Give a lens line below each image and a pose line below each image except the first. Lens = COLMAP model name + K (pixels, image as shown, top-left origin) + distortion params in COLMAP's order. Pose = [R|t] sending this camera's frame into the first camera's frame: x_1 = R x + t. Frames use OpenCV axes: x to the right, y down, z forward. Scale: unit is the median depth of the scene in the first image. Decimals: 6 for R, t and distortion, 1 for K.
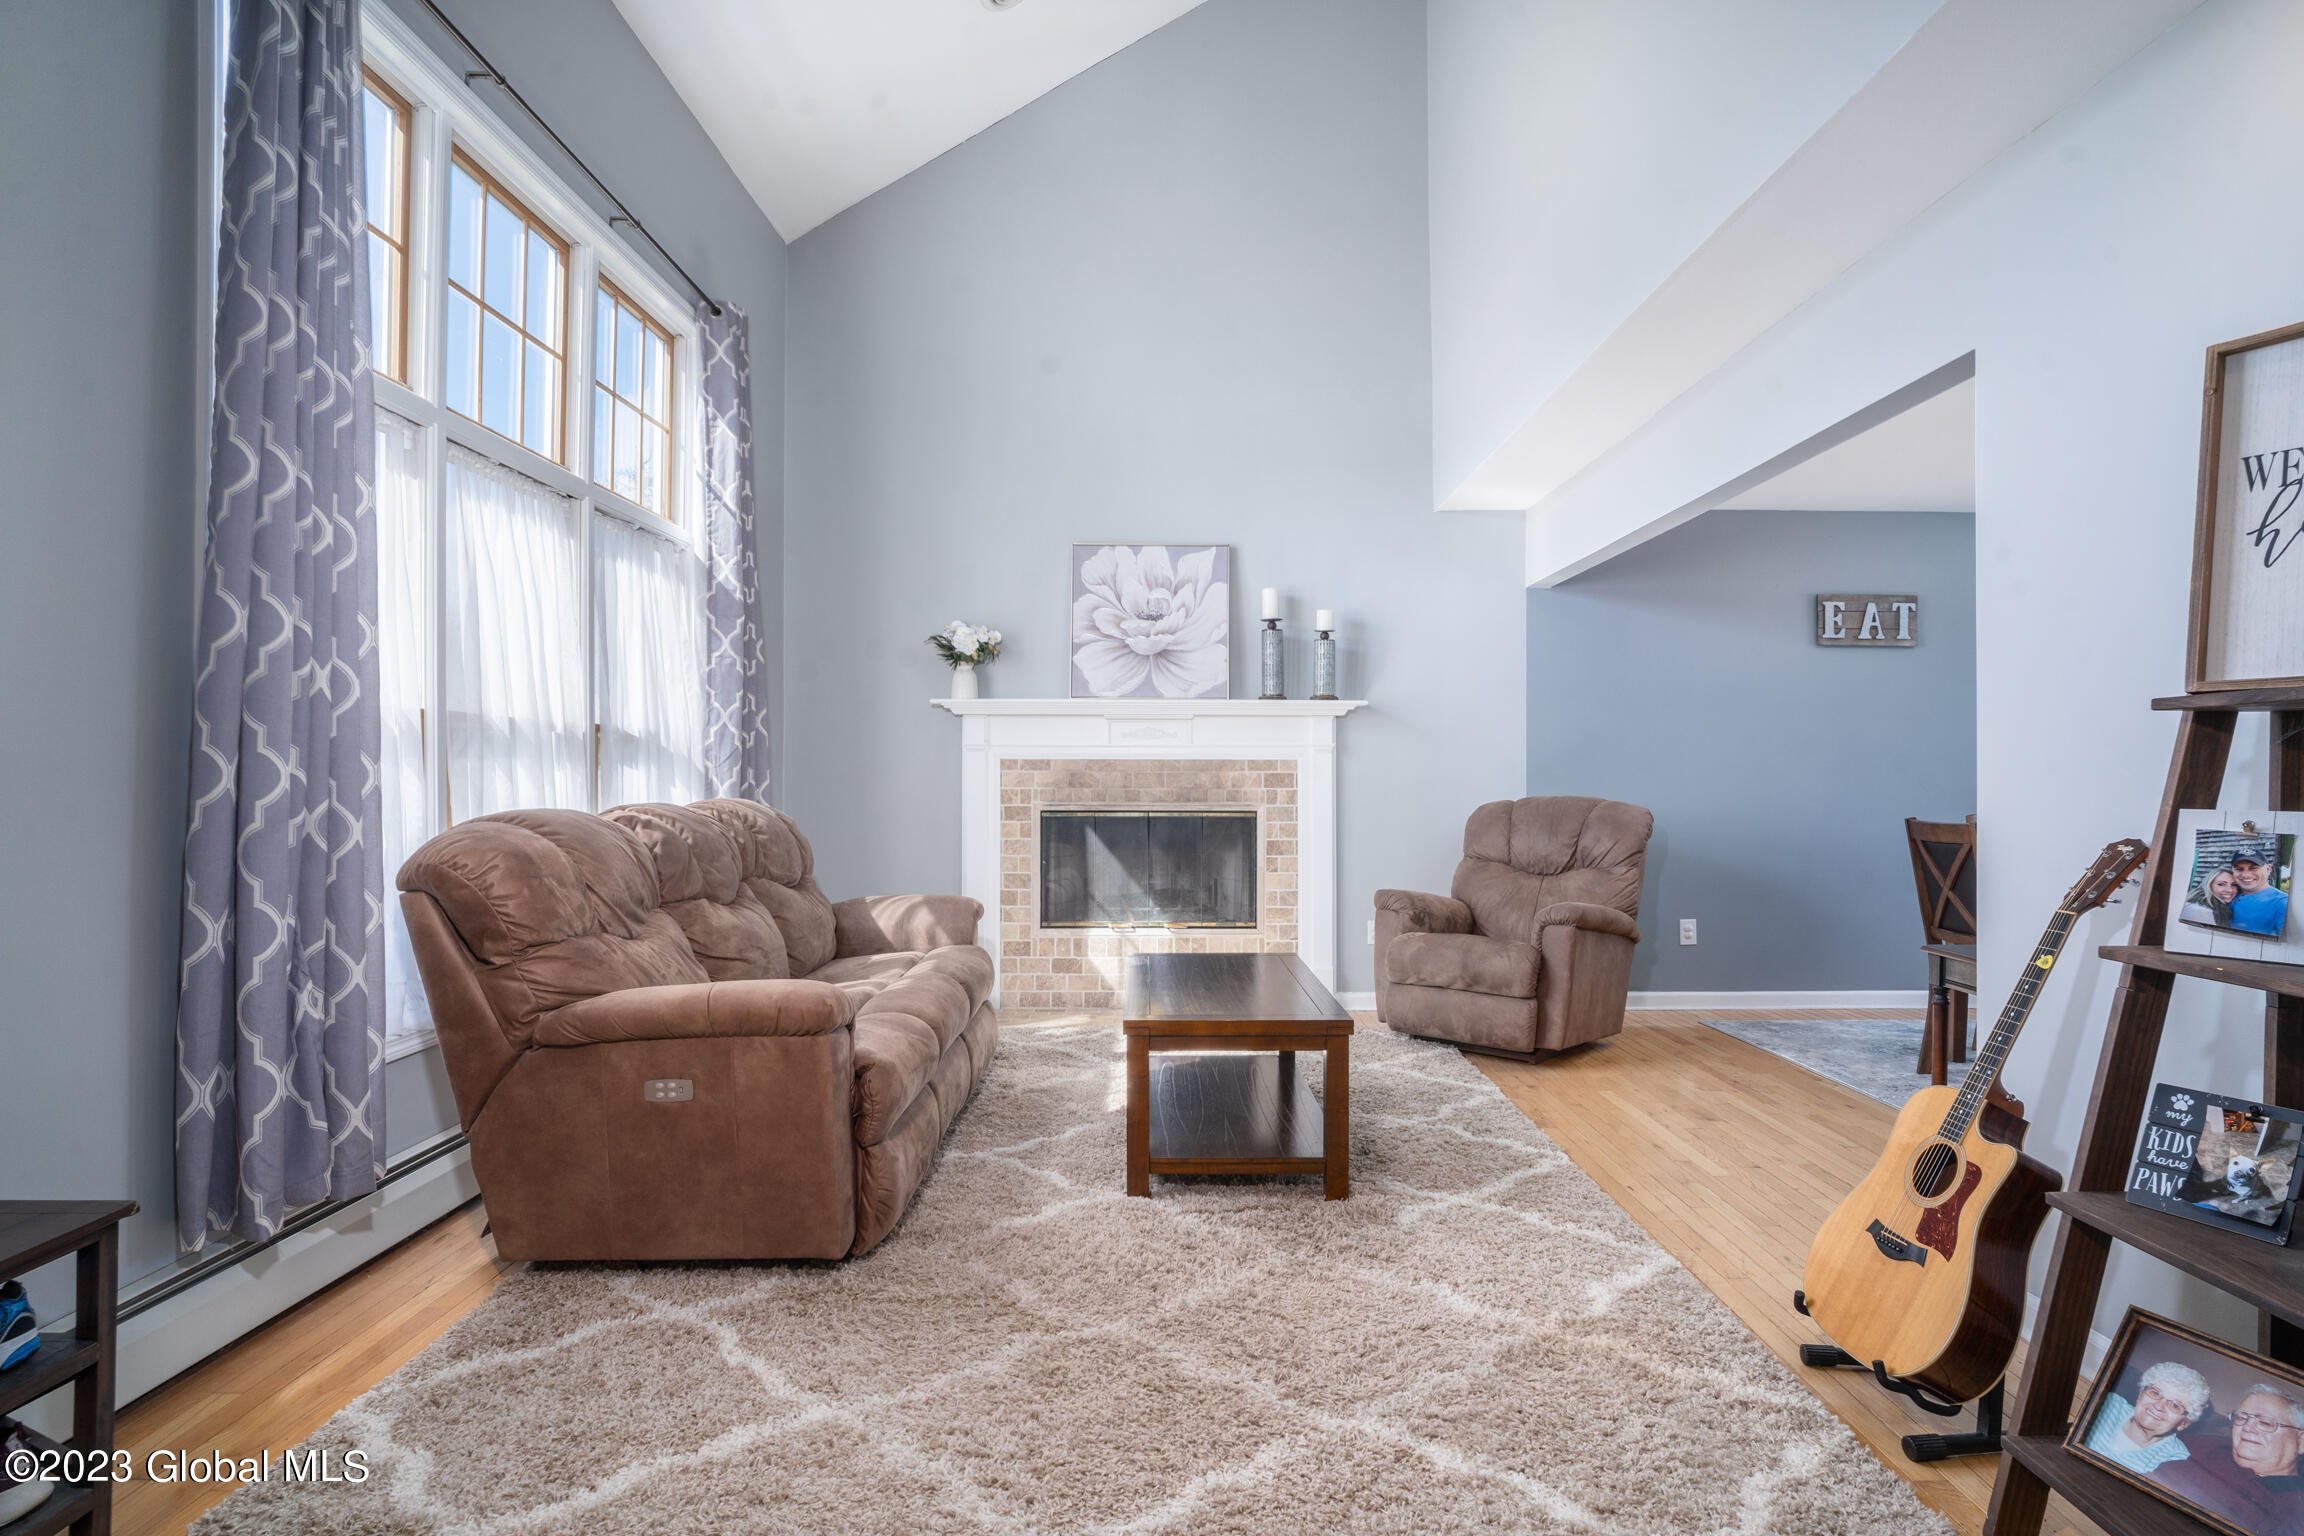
lens RADIAL K [[1230.7, 0, 1165.5], [0, 1230.7, 762.1], [0, 0, 1]] dist [-0.045452, 0.022125]
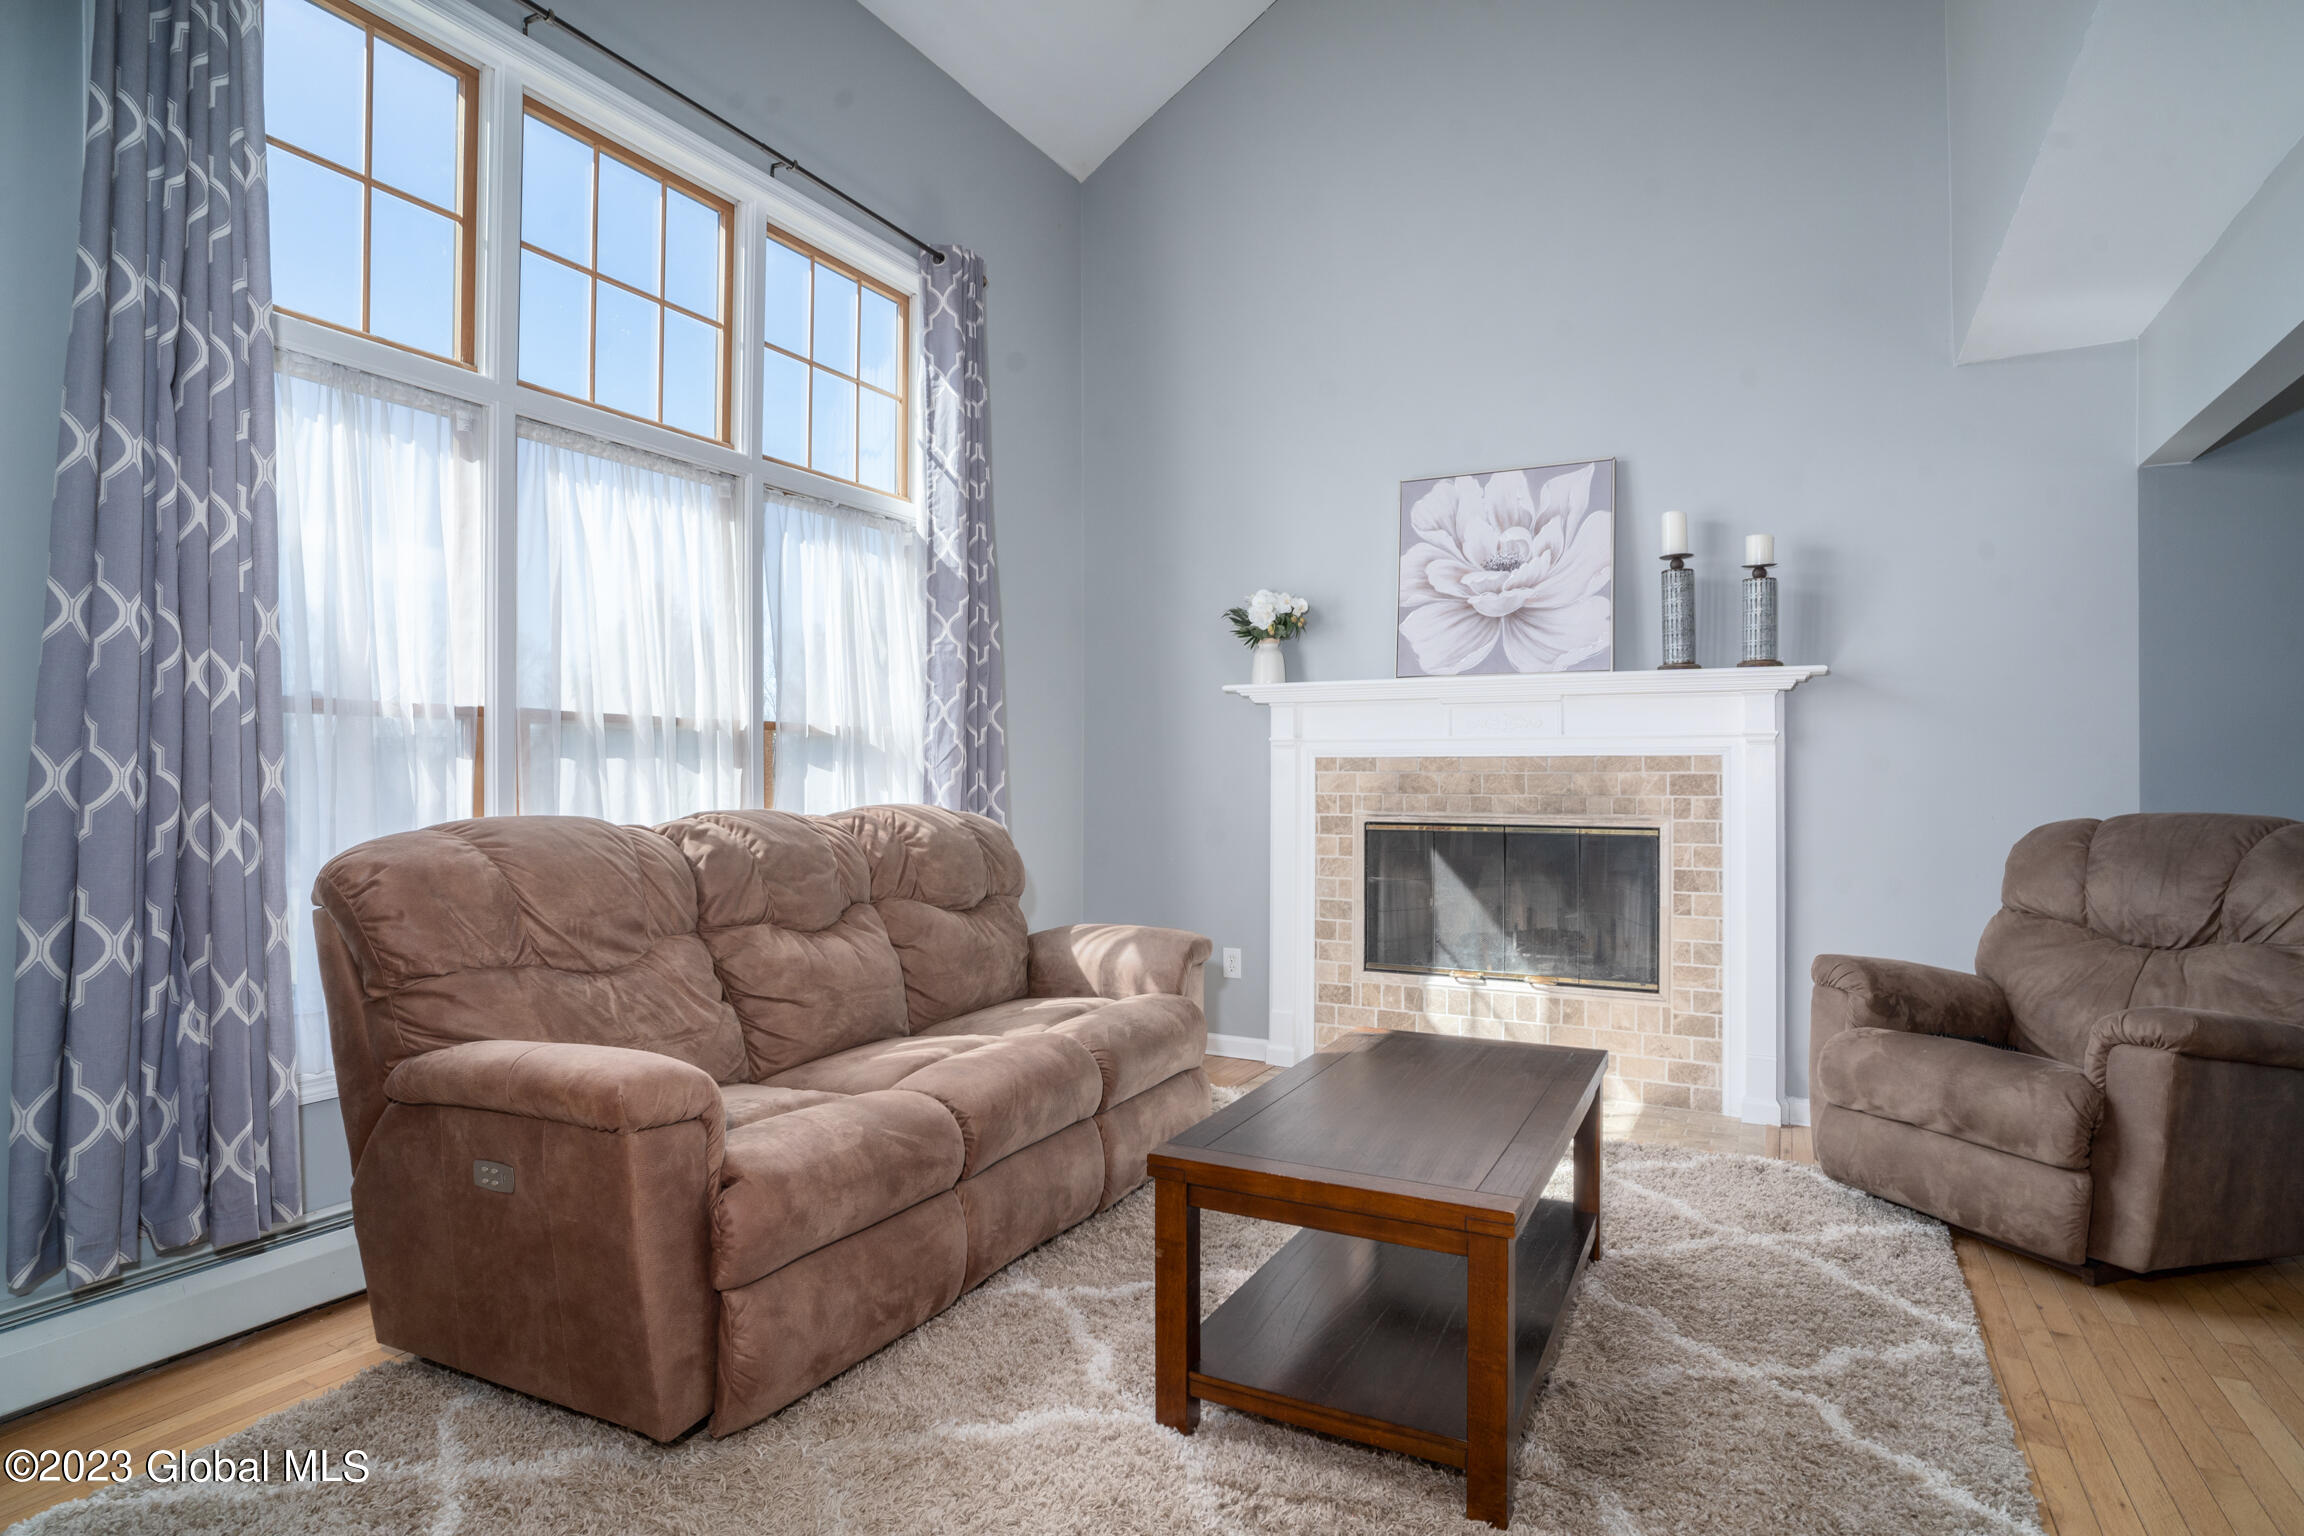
lens RADIAL K [[1241.7, 0, 1080.5], [0, 1241.7, 767.1], [0, 0, 1]] dist [-0.056111, 0.031947]
pose [[0.866398, -0.003944, -0.499338, 0.166615], [0.005256, 0.999985, 0.001221, 0.002549], [0.499326, -0.003683, 0.866406, 0.263468]]
